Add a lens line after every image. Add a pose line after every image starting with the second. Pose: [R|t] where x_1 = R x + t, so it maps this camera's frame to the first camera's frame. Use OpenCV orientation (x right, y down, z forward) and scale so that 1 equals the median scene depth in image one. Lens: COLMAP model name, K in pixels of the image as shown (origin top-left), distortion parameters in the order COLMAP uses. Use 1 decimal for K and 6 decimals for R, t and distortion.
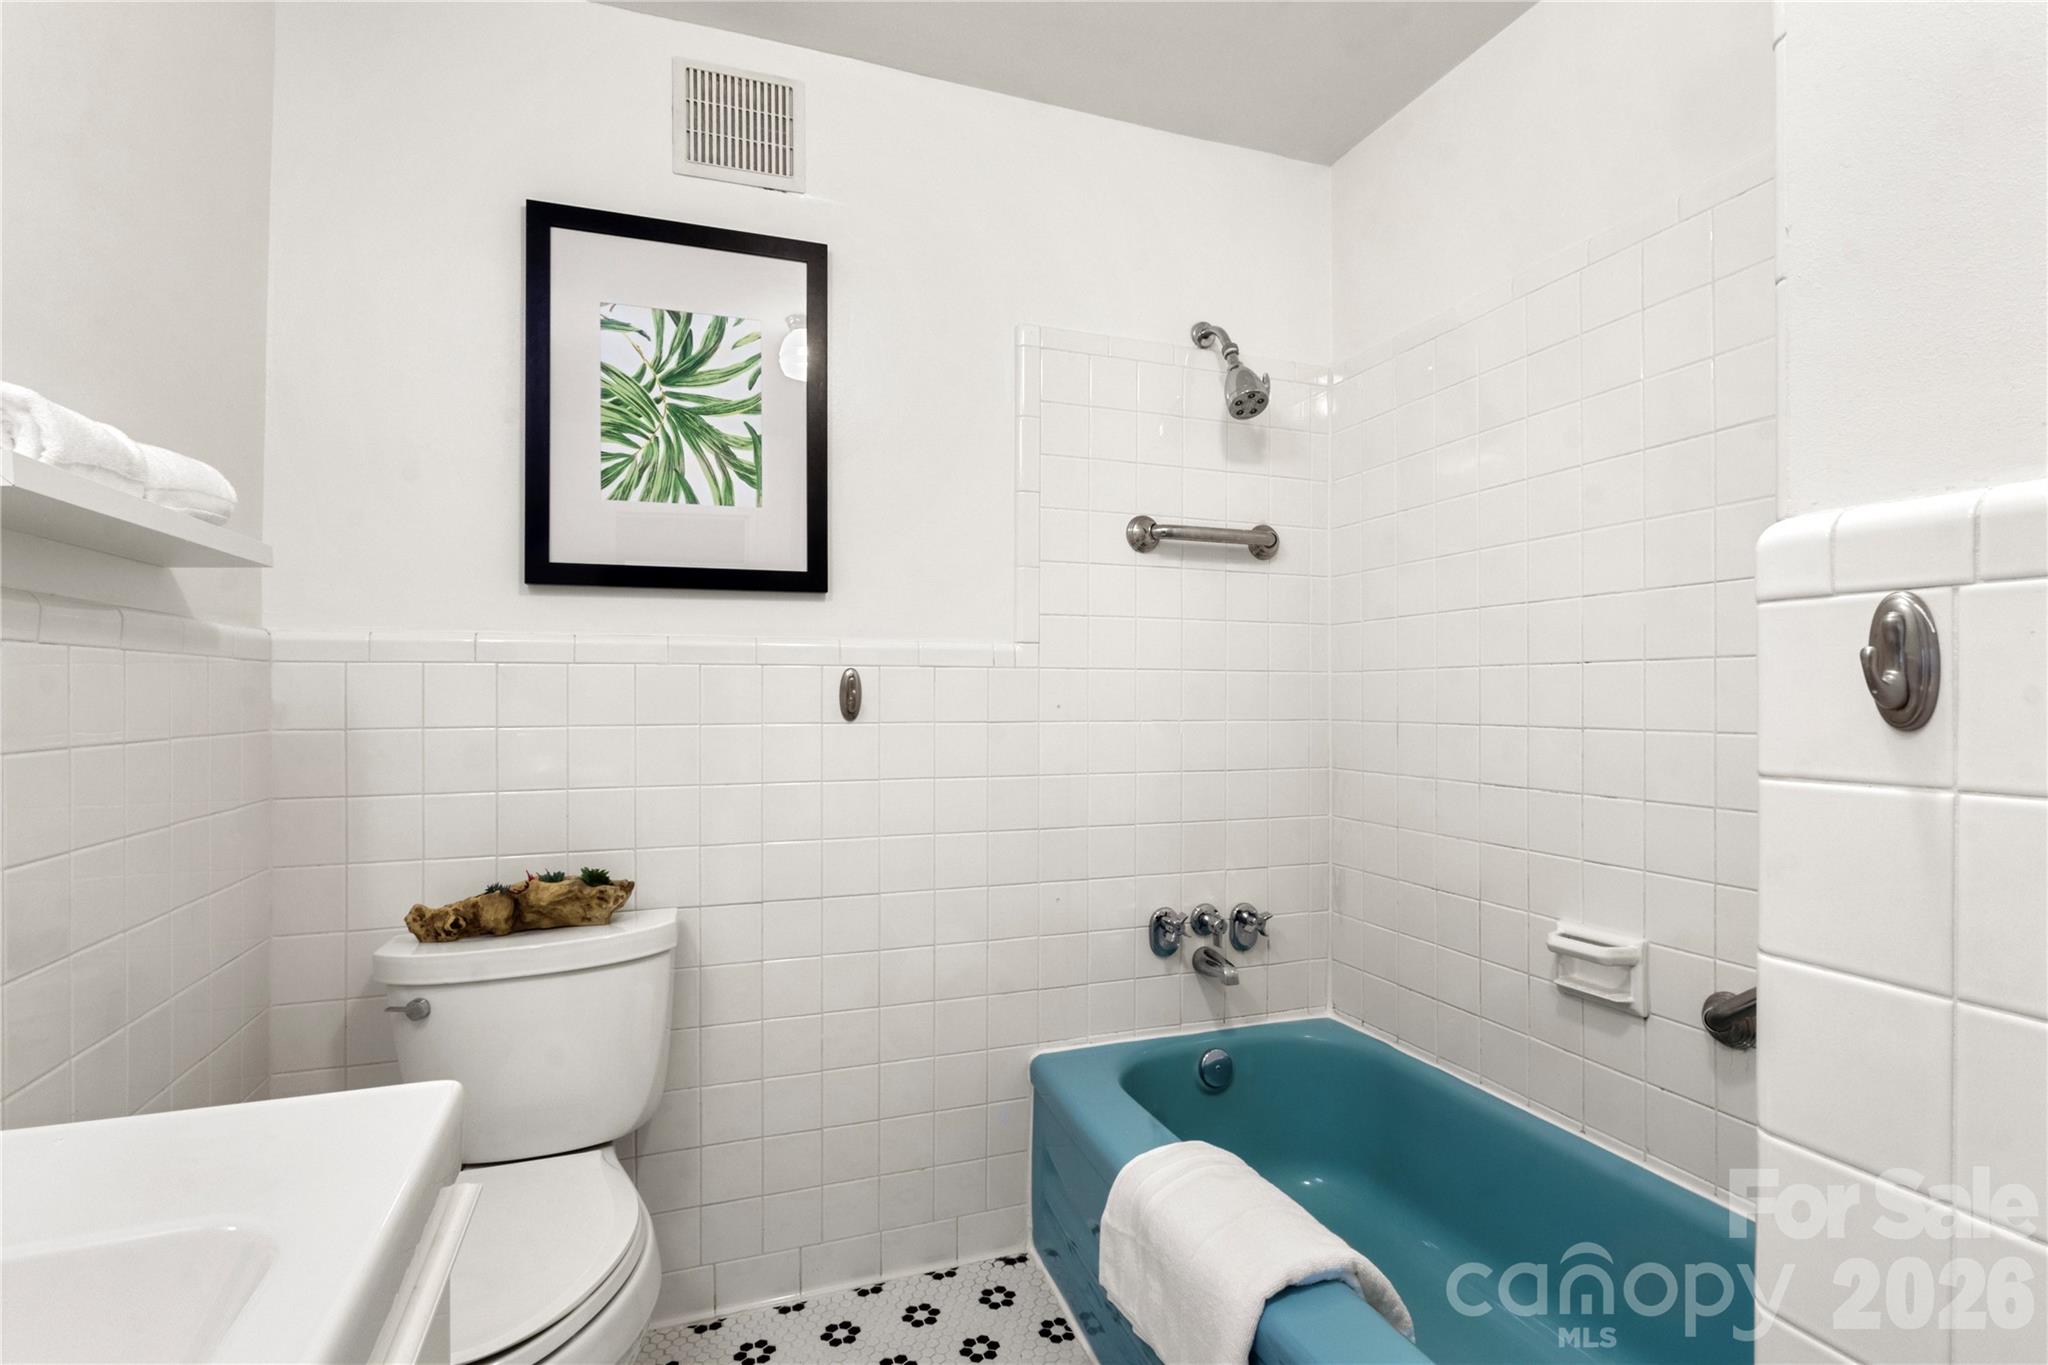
lens RADIAL K [[981.7, 0, 1024.0], [0, 981.7, 682.5], [0, 0, 1]] dist [-0.015292, 0.000134]
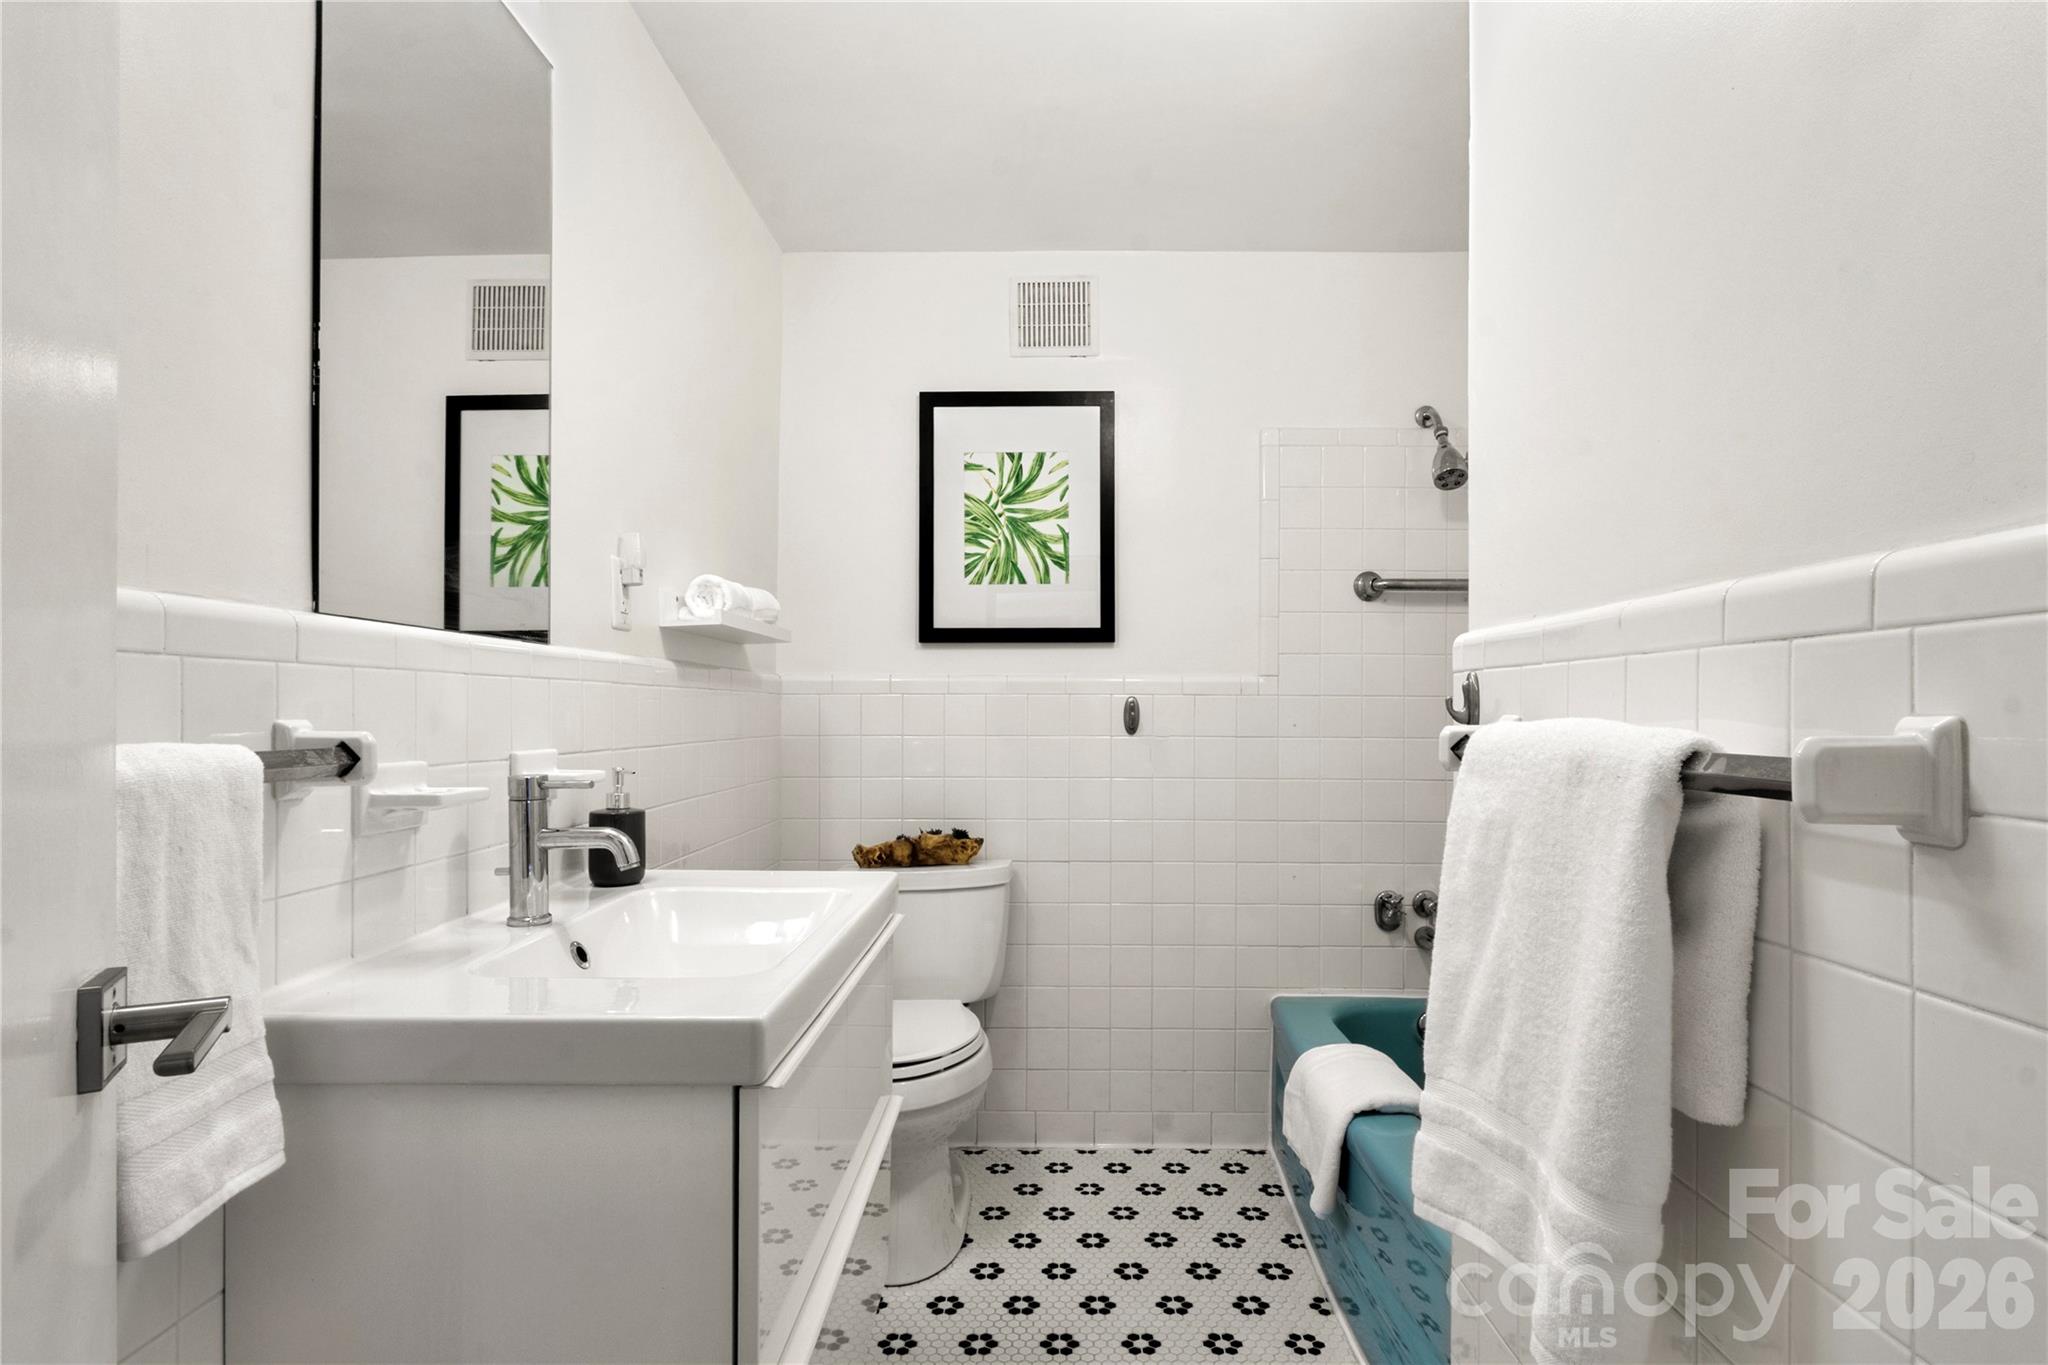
lens RADIAL K [[1179.9, 0, 1024.0], [0, 1179.9, 682.5], [0, 0, 1]] dist [0.002065, 0.000037]
pose [[0.928462, -0.006429, -0.371371, 0.314109], [0.000293, 0.999863, -0.016576, -0.007001], [0.371426, 0.015282, 0.928337, -0.625744]]
